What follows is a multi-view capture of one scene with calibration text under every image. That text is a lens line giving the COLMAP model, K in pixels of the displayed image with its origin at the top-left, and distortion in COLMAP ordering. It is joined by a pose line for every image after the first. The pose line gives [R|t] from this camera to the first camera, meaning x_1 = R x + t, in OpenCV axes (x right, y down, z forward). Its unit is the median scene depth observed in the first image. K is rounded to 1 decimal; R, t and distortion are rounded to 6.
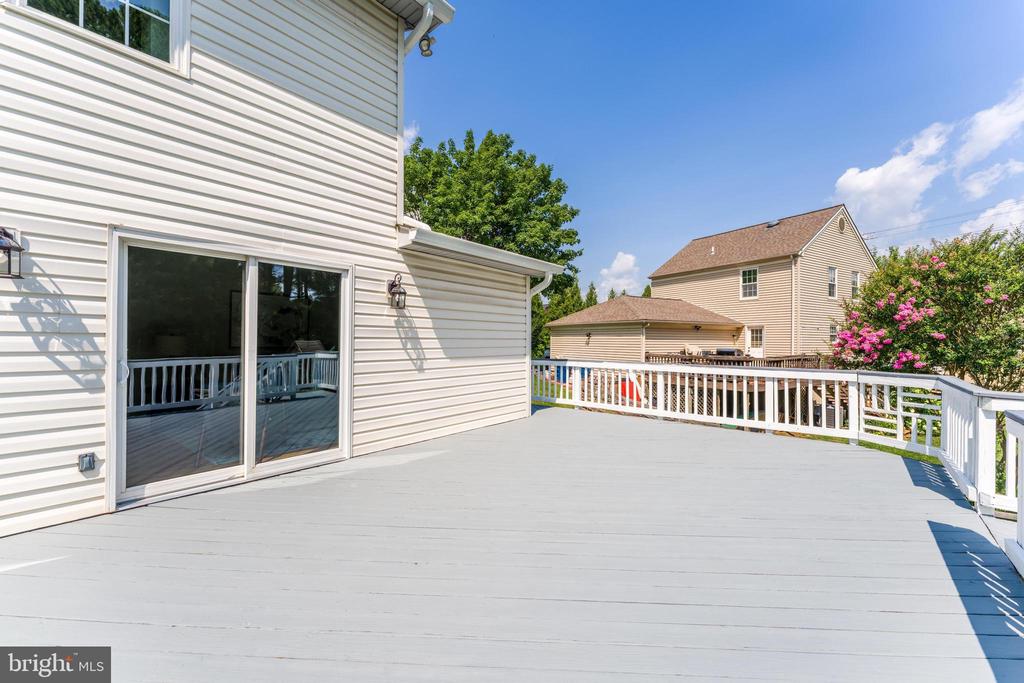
lens RADIAL K [[415.2, 0, 521.0], [0, 415.2, 337.5], [0, 0, 1]] dist [0.001800, 0.000806]
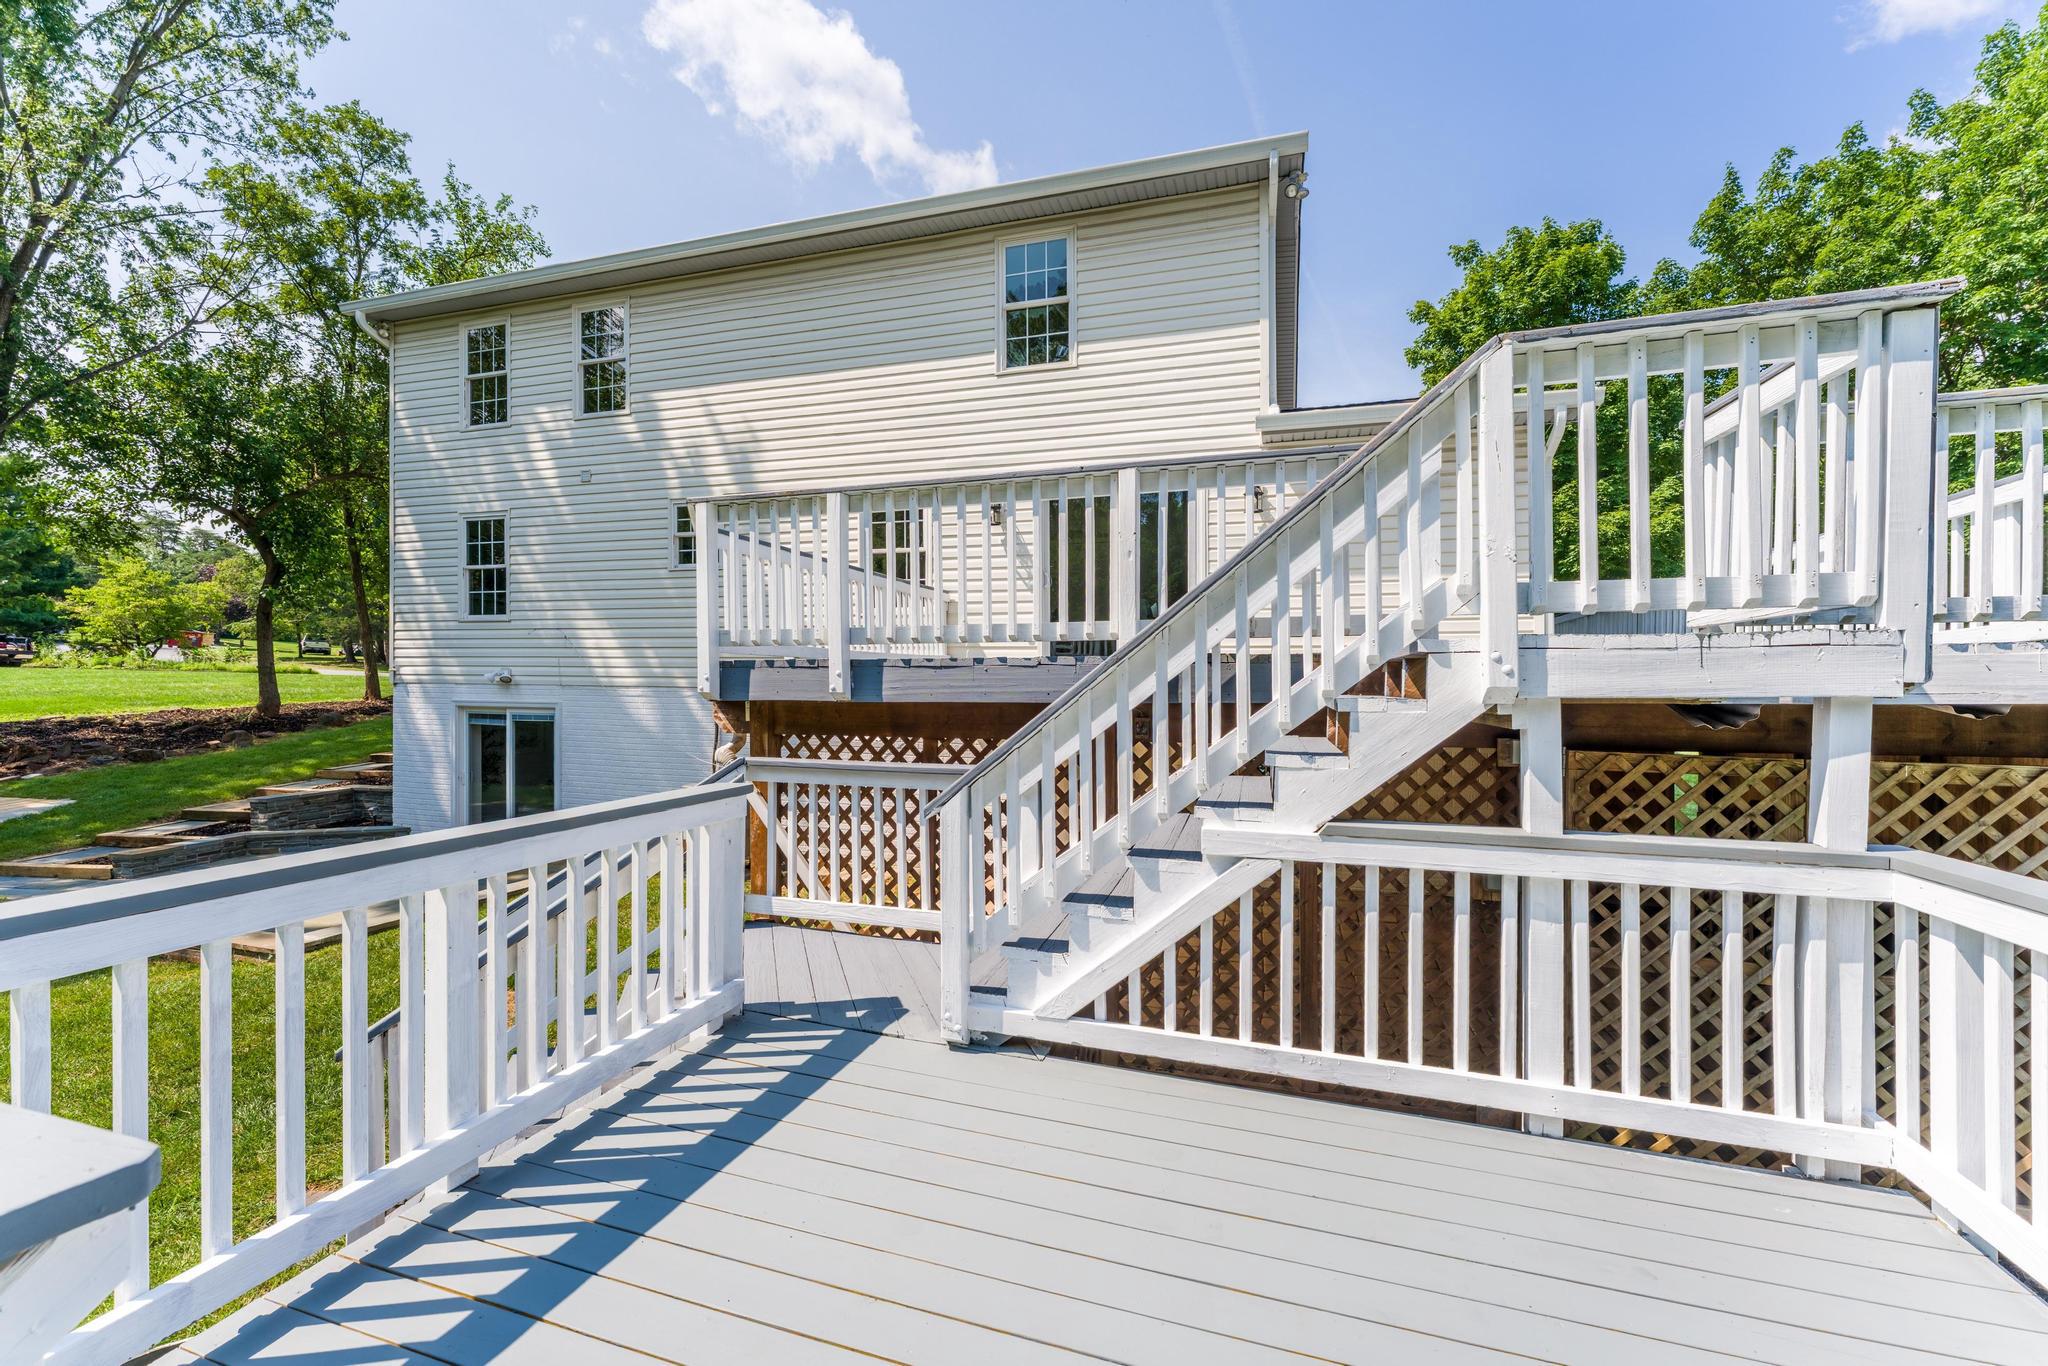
lens RADIAL K [[830.4, 0, 1029.6], [0, 830.4, 680.5], [0, 0, 1]] dist [0.001800, 0.000806]
pose [[0.367648, -0.006468, -0.929942, 1.131731], [-0.002101, 0.999967, -0.007785, 0.294135], [0.929962, 0.004816, 0.367623, -0.099402]]
